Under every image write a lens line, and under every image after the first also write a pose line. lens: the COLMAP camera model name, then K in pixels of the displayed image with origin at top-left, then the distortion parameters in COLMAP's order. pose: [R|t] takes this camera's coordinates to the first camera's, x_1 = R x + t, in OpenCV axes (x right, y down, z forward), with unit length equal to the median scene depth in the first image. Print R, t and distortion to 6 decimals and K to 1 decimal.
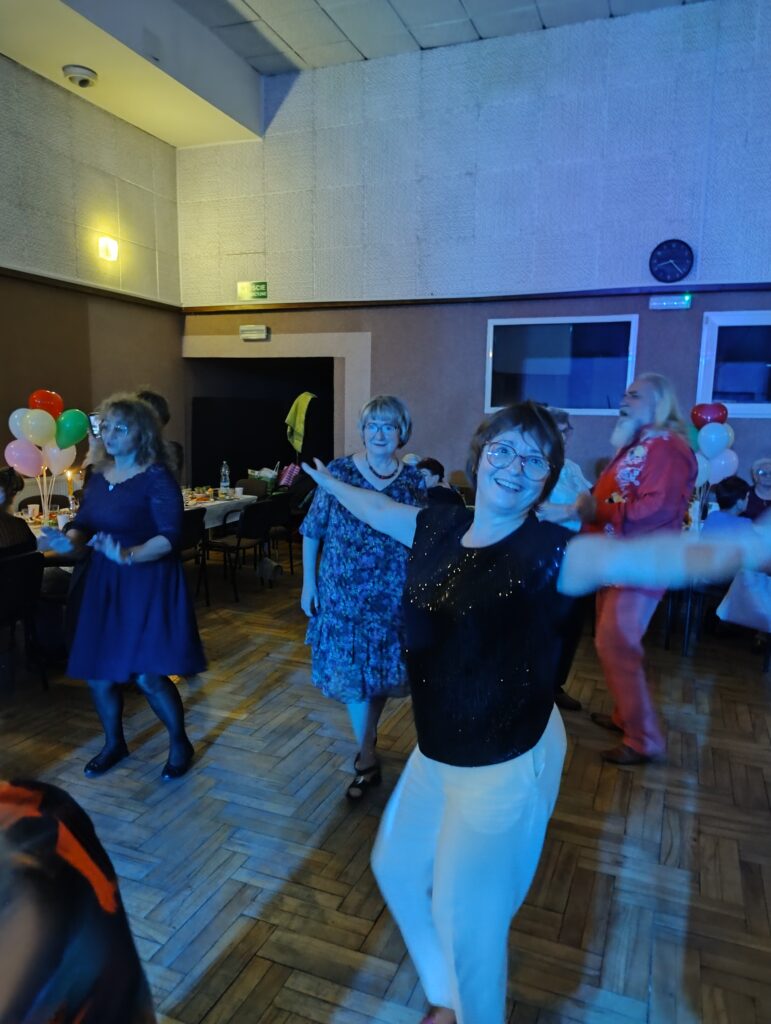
lens RADIAL K [[720.8, 0, 383.1], [0, 720.8, 516.6], [0, 0, 1]] dist [0.029536, -0.019933]
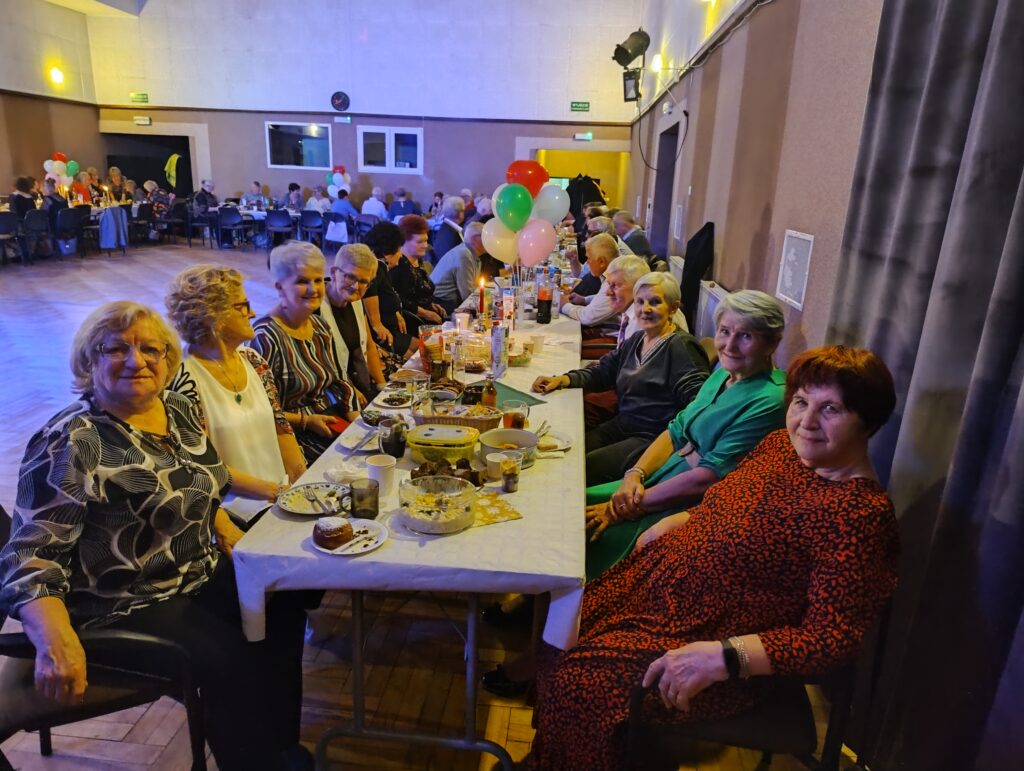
lens RADIAL K [[720.8, 0, 512.4], [0, 720.8, 383.6], [0, 0, 1]] dist [0.029536, -0.019933]
pose [[0.959827, -0.057808, 0.274574, 0.209009], [0.020410, 0.990339, 0.137157, 0.204558], [-0.279850, -0.126043, 0.951734, -1.288786]]
